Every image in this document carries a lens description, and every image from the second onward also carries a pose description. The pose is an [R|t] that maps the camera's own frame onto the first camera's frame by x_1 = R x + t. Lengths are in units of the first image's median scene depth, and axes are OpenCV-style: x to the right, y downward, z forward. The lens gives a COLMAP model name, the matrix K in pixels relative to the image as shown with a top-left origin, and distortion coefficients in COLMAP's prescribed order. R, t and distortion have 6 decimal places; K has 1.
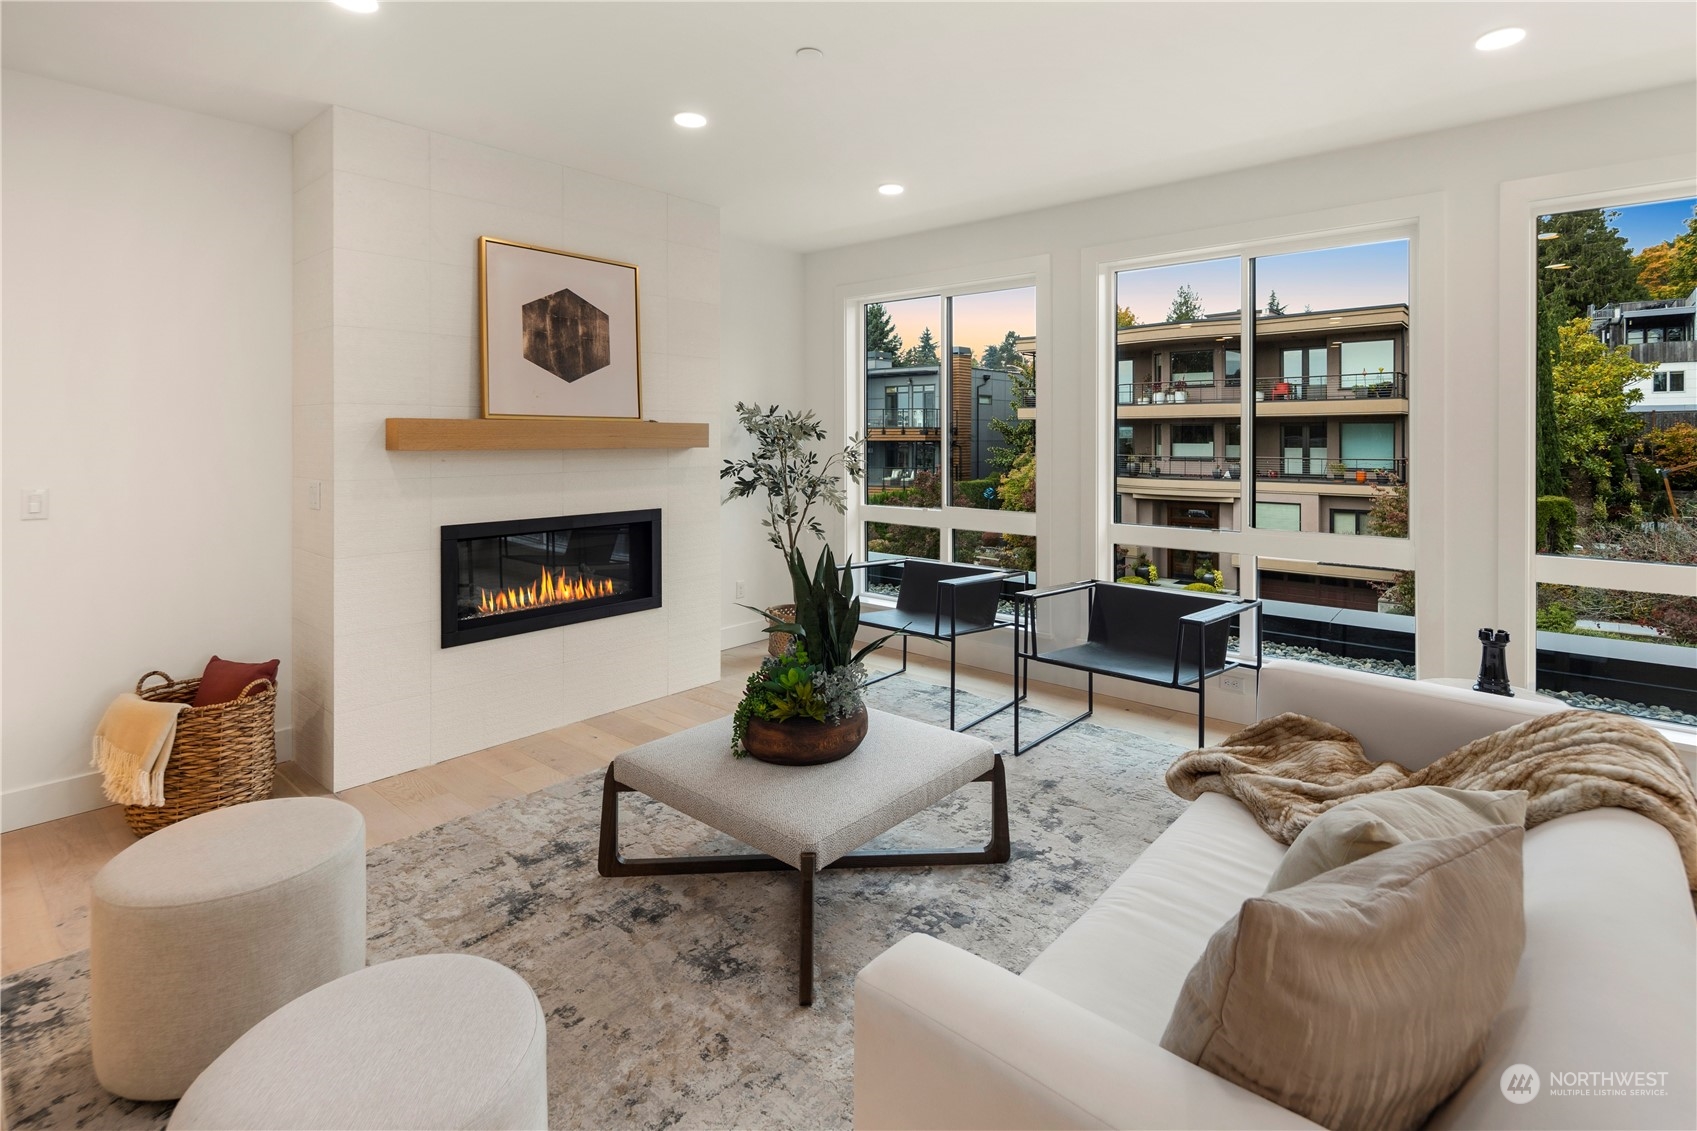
lens RADIAL K [[831.7, 0, 859.1], [0, 831.7, 435.9], [0, 0, 1]] dist [0.005078, -0.002221]
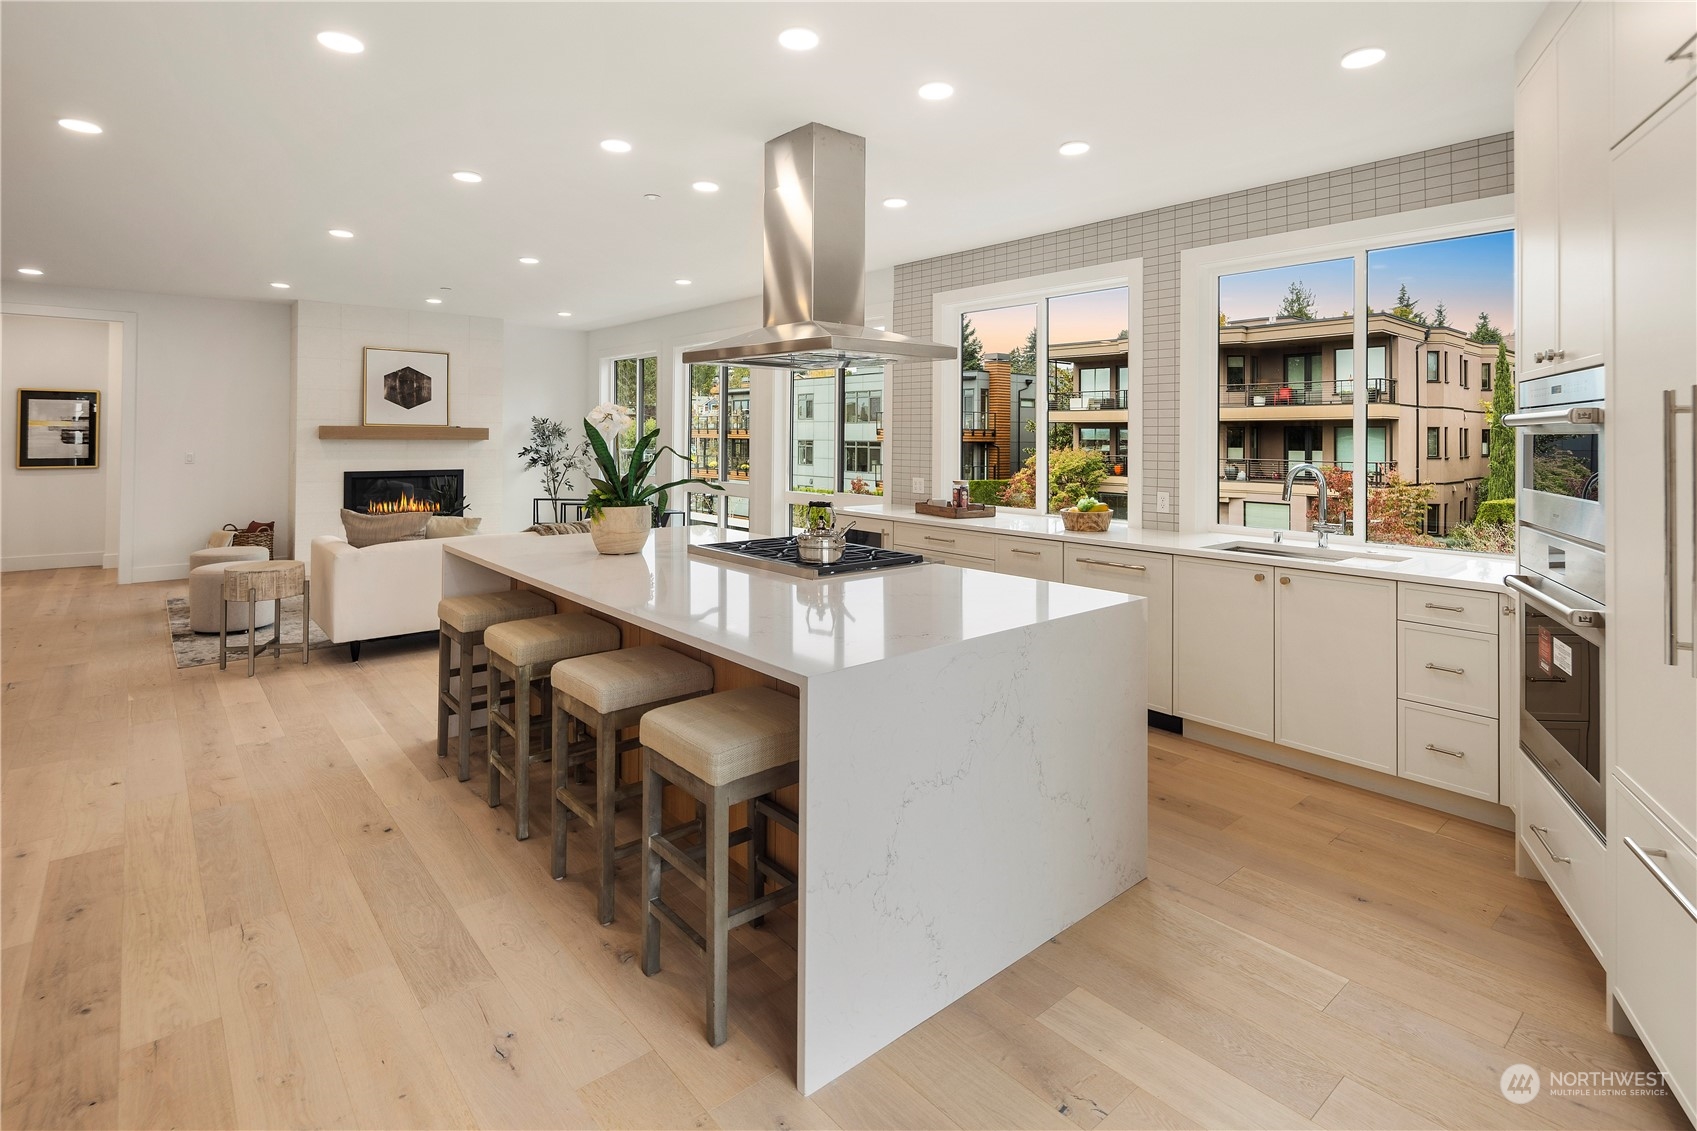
lens RADIAL K [[839.5, 0, 847.0], [0, 839.5, 427.3], [0, 0, 1]] dist [0.007609, -0.001136]
pose [[0.987546, 0.005477, -0.157237, 0.172147], [-0.007170, 0.999922, -0.010199, -0.000382], [0.157169, 0.011199, 0.987508, -0.151864]]
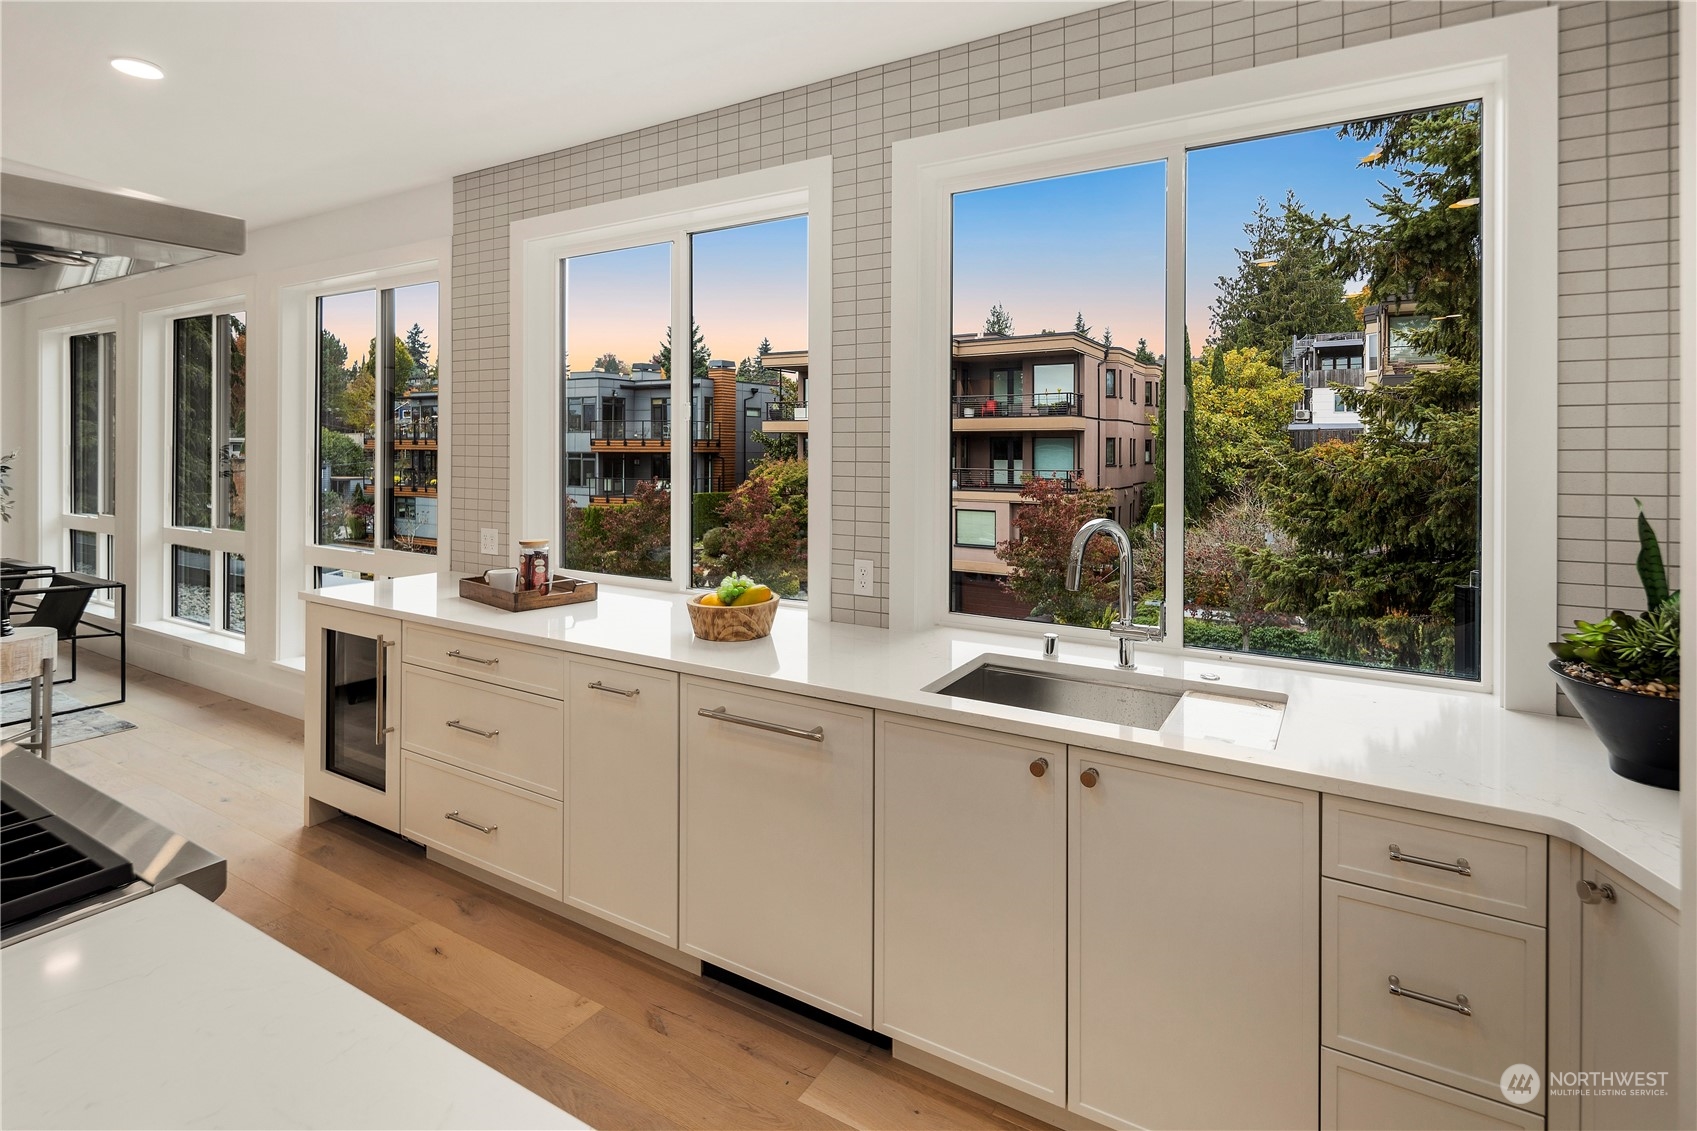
lens RADIAL K [[837.1, 0, 859.0], [0, 837.1, 446.6], [0, 0, 1]] dist [0.004229, -0.000085]
pose [[0.985355, 0.004264, 0.170465, 0.192111], [-0.004279, 0.999991, -0.000283, -0.002858], [-0.170464, -0.000451, 0.985364, -0.067035]]
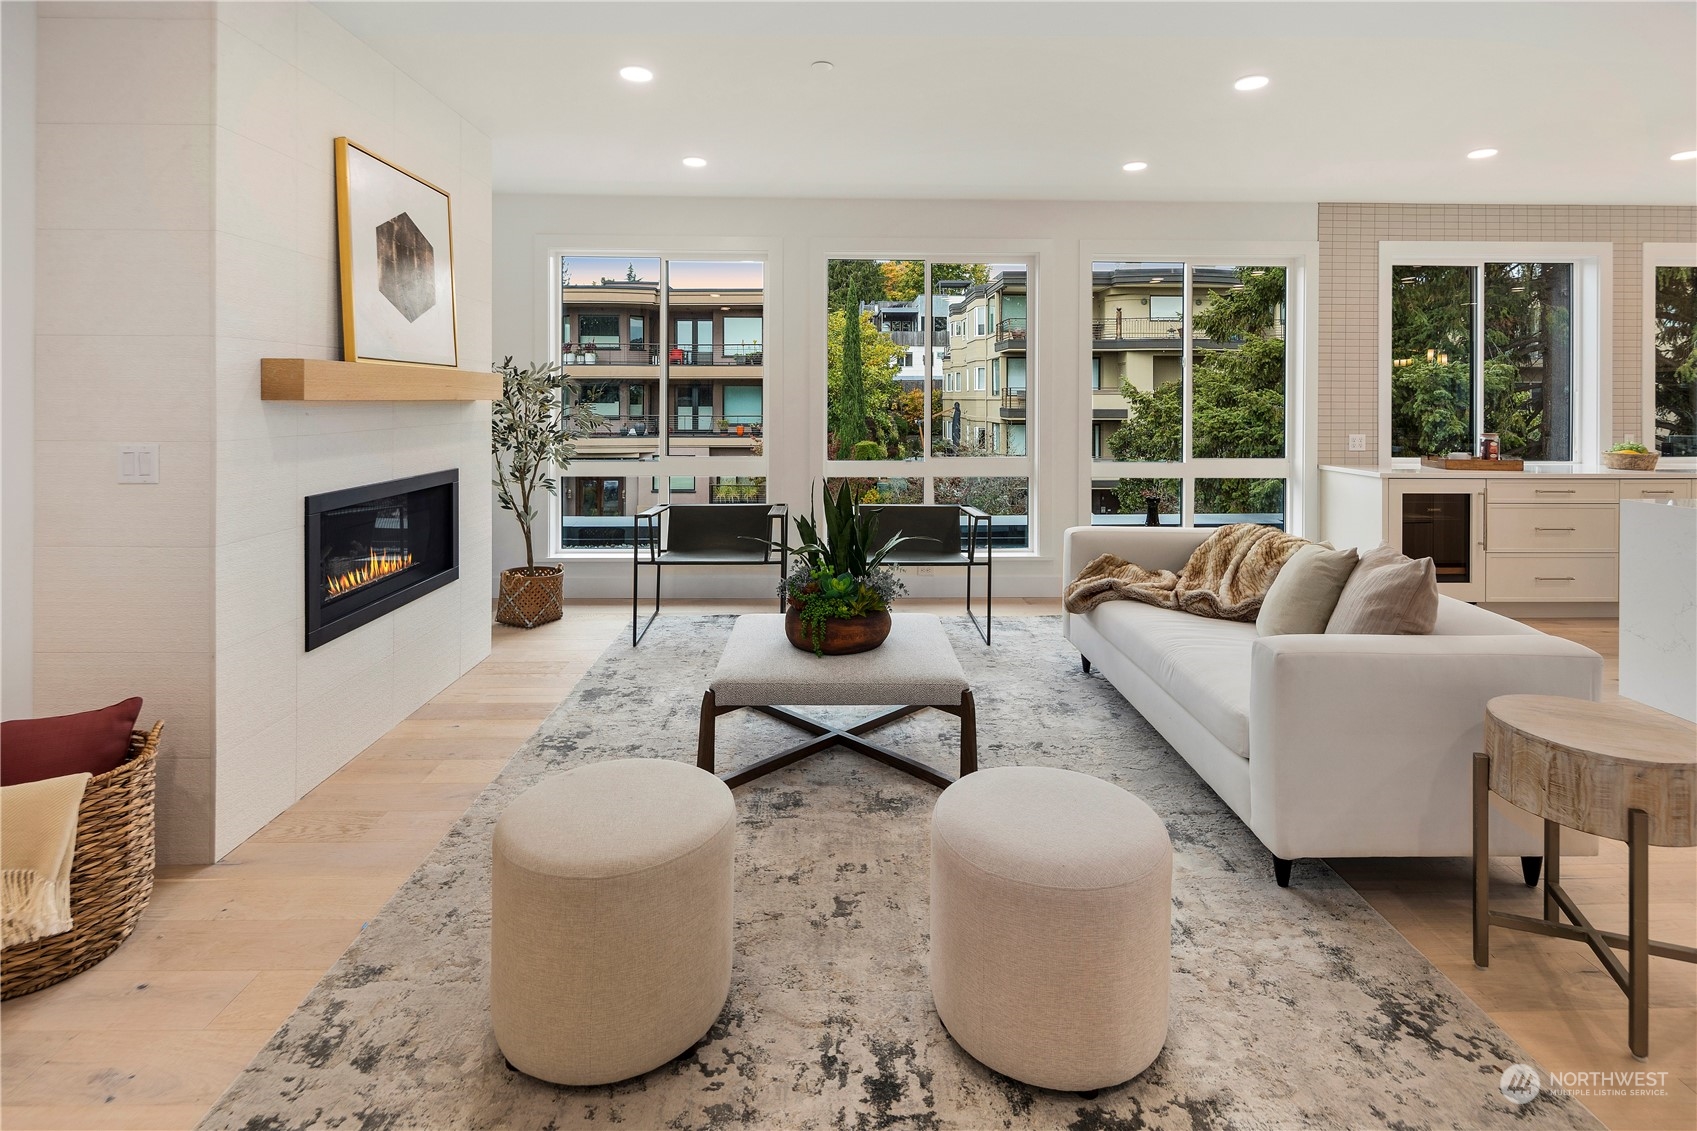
lens RADIAL K [[832.0, 0, 855.6], [0, 832.0, 398.7], [0, 0, 1]] dist [0.002565, -0.000773]
pose [[0.739589, 0.001021, 0.673058, -0.087962], [-0.002325, 0.999997, 0.001039, 0.001822], [-0.673055, -0.002333, 0.739589, 0.009132]]
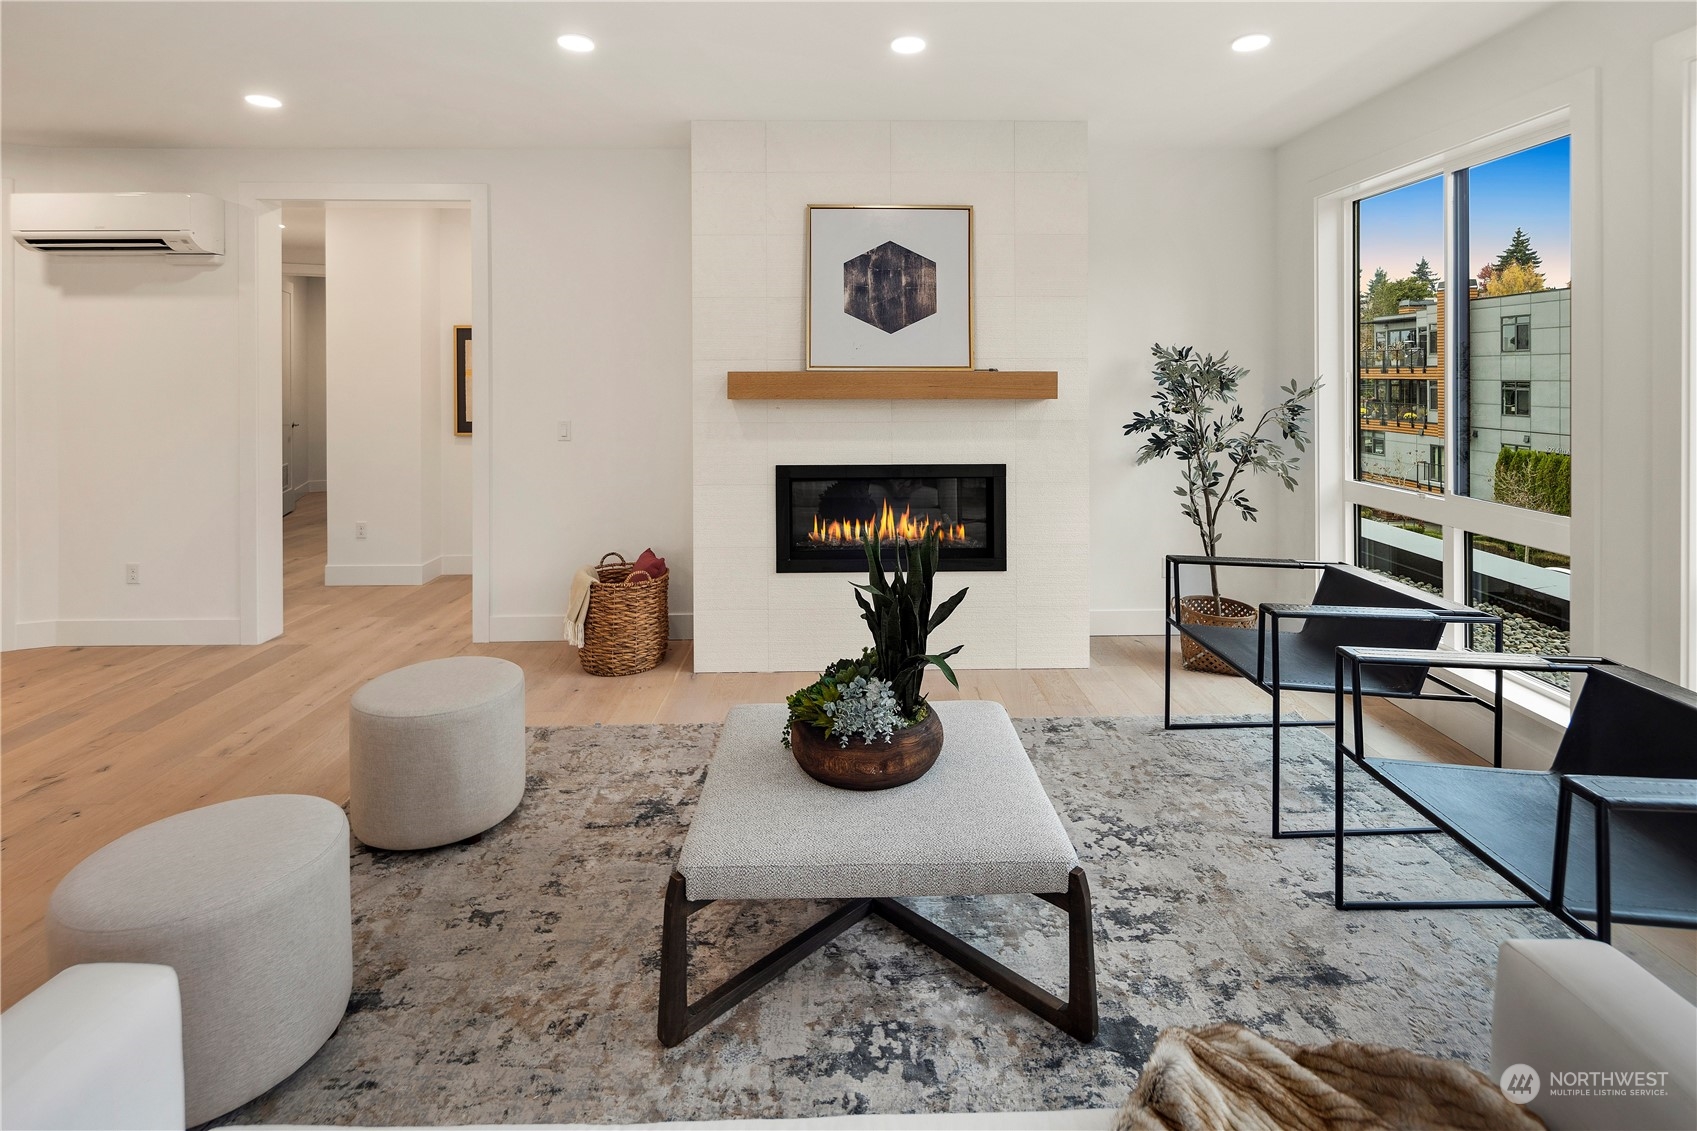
lens RADIAL K [[827.9, 0, 852.4], [0, 827.9, 378.2], [0, 0, 1]] dist [0.001134, -0.000725]
pose [[0.665456, 0.000656, -0.746436, 0.056235], [0.002638, 0.999991, 0.003230, -0.001945], [0.746432, -0.004118, 0.665449, 0.044077]]
